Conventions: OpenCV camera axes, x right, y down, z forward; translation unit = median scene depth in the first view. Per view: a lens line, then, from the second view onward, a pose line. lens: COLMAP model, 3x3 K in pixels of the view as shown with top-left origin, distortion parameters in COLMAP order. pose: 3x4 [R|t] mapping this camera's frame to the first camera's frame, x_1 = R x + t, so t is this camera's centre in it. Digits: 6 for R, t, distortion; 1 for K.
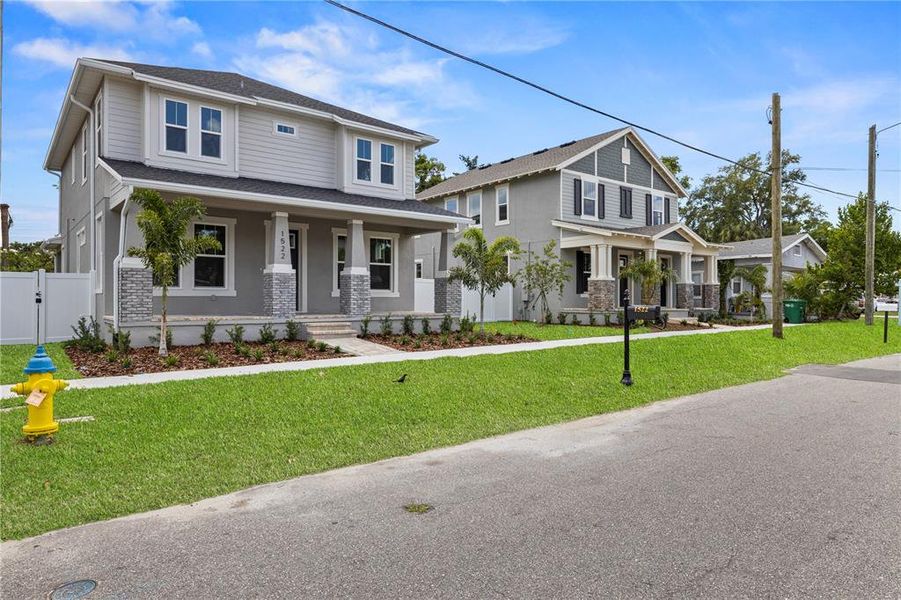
lens RADIAL K [[553.1, 0, 450.5], [0, 553.1, 299.9], [0, 0, 1]] dist [0.000157, 0.000062]
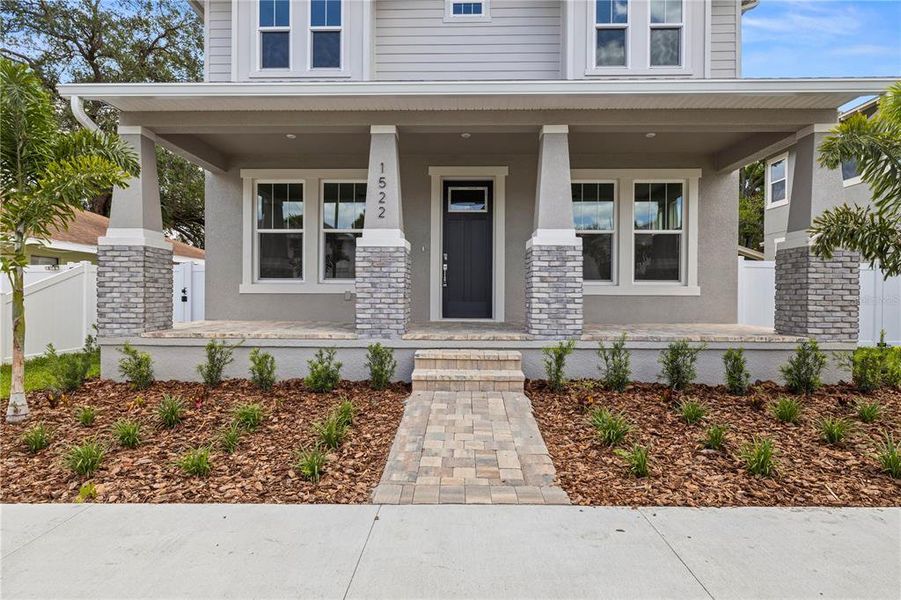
lens RADIAL K [[482.5, 0, 450.9], [0, 482.5, 301.3], [0, 0, 1]] dist [0.005333, 0.000140]
pose [[0.762089, 0.010055, -0.647394, 0.023189], [-0.004808, 0.999940, 0.009871, -0.003392], [0.647454, -0.004410, 0.762092, 0.608183]]
